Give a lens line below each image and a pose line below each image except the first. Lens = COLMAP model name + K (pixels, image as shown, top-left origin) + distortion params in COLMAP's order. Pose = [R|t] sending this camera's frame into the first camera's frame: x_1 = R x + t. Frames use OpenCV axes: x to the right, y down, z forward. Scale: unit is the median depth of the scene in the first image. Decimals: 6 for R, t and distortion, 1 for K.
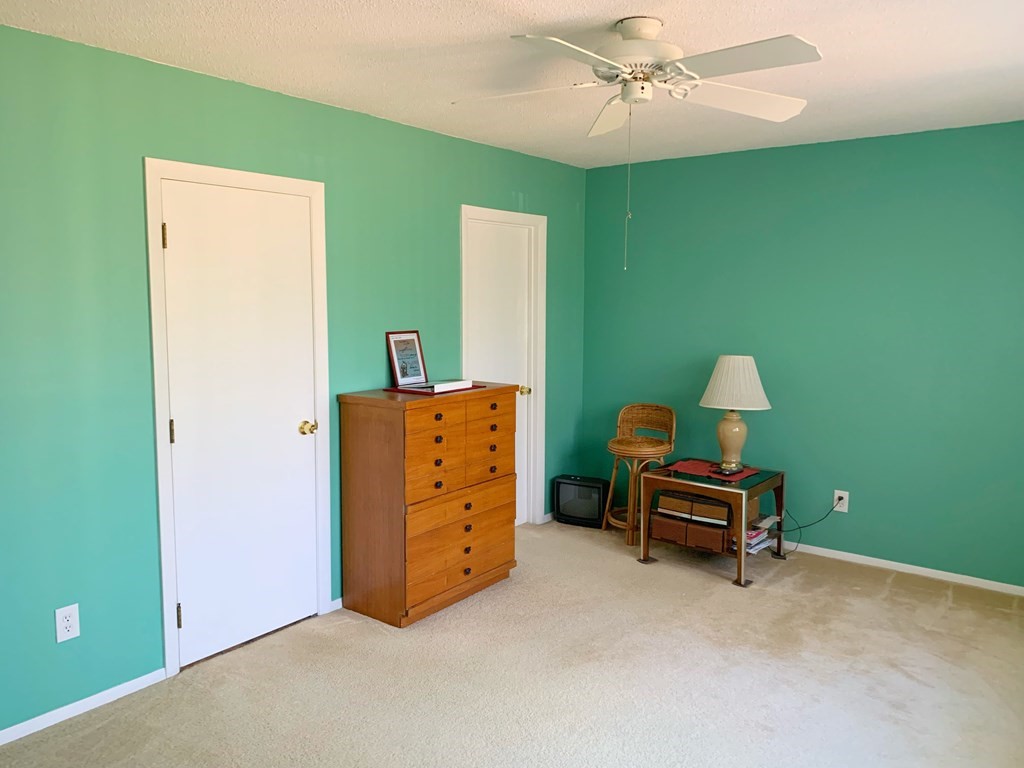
lens RADIAL K [[795.6, 0, 512.0], [0, 795.6, 384.0], [0, 0, 1]] dist [0.093892, -0.069391]
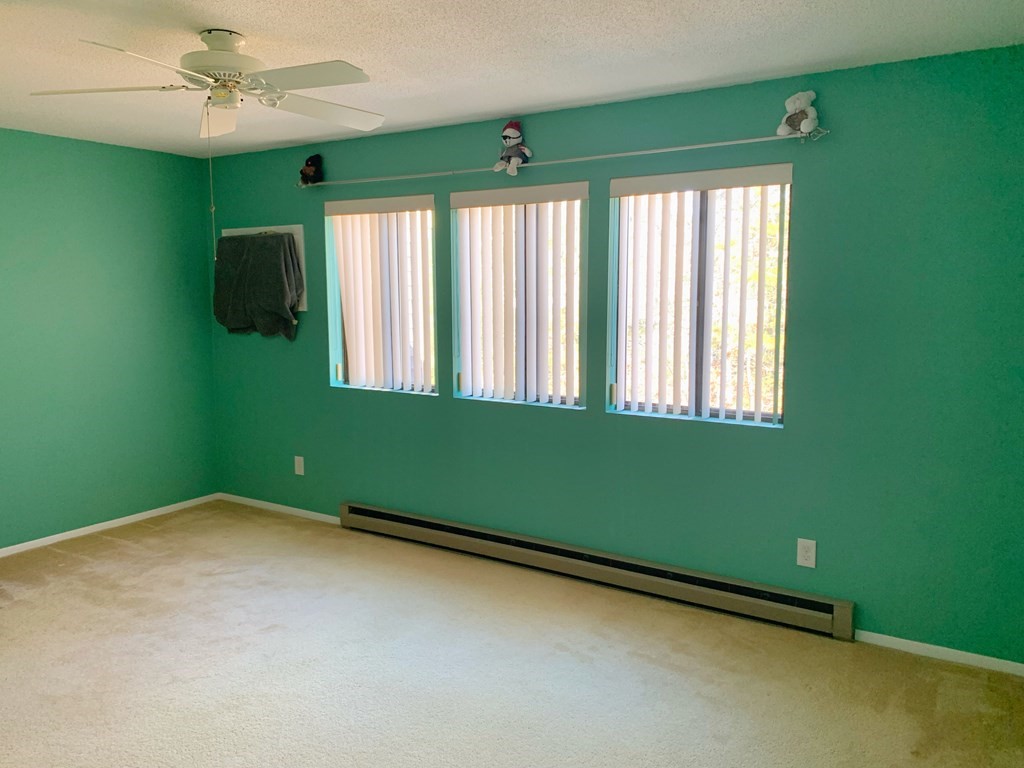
lens RADIAL K [[795.6, 0, 512.0], [0, 795.6, 384.0], [0, 0, 1]] dist [0.093892, -0.069391]
pose [[-0.058686, -0.127286, 0.990128, -0.700051], [0.121563, 0.983545, 0.133645, -0.054233], [-0.990847, 0.128206, -0.042247, 0.492734]]
